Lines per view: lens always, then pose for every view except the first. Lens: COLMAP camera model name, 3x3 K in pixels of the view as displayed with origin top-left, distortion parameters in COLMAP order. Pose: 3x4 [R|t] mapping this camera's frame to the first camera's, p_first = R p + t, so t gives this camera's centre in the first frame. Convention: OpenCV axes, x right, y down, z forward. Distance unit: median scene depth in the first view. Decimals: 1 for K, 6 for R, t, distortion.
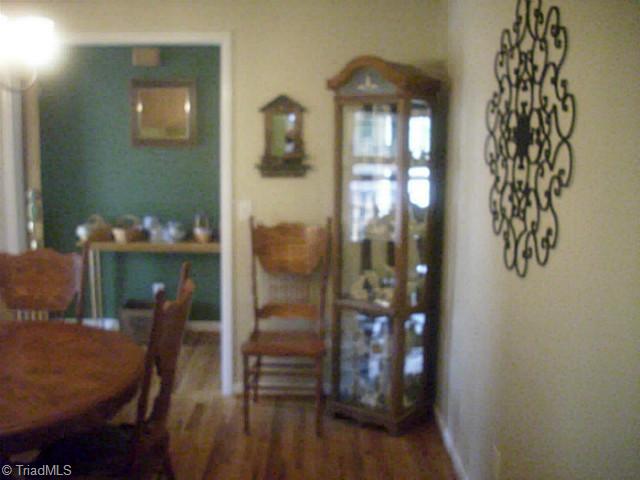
lens RADIAL K [[693.9, 0, 320.0], [0, 693.9, 240.0], [0, 0, 1]] dist [-0.108518, 0.009188]
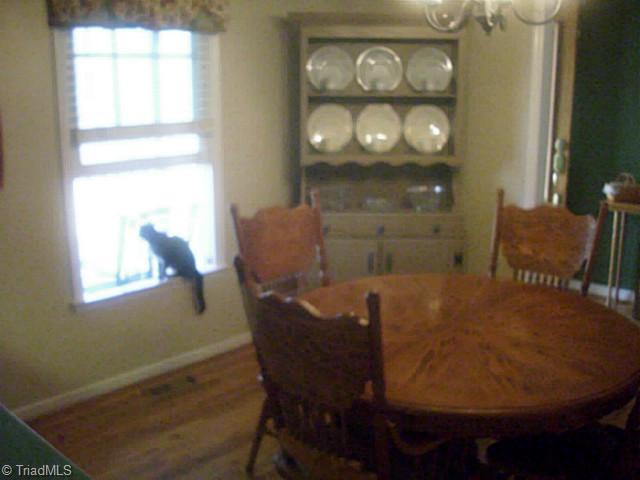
lens RADIAL K [[693.9, 0, 320.0], [0, 693.9, 240.0], [0, 0, 1]] dist [-0.108518, 0.009188]
pose [[0.728187, 0.143467, -0.670195, -0.013946], [-0.095795, 0.989552, 0.107747, -0.006763], [0.678651, -0.014258, 0.734322, 0.082997]]
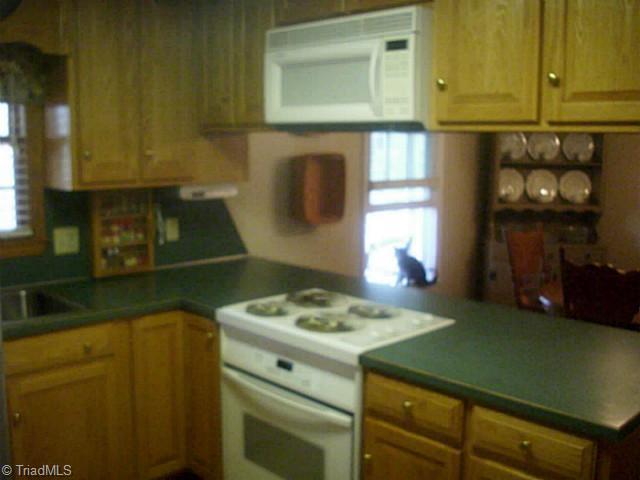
lens RADIAL K [[693.9, 0, 320.0], [0, 693.9, 240.0], [0, 0, 1]] dist [-0.108518, 0.009188]
pose [[0.701085, 0.095690, -0.706628, 0.023920], [-0.112031, 0.993430, 0.023376, 0.041070], [0.704222, 0.062776, 0.707199, -0.279752]]
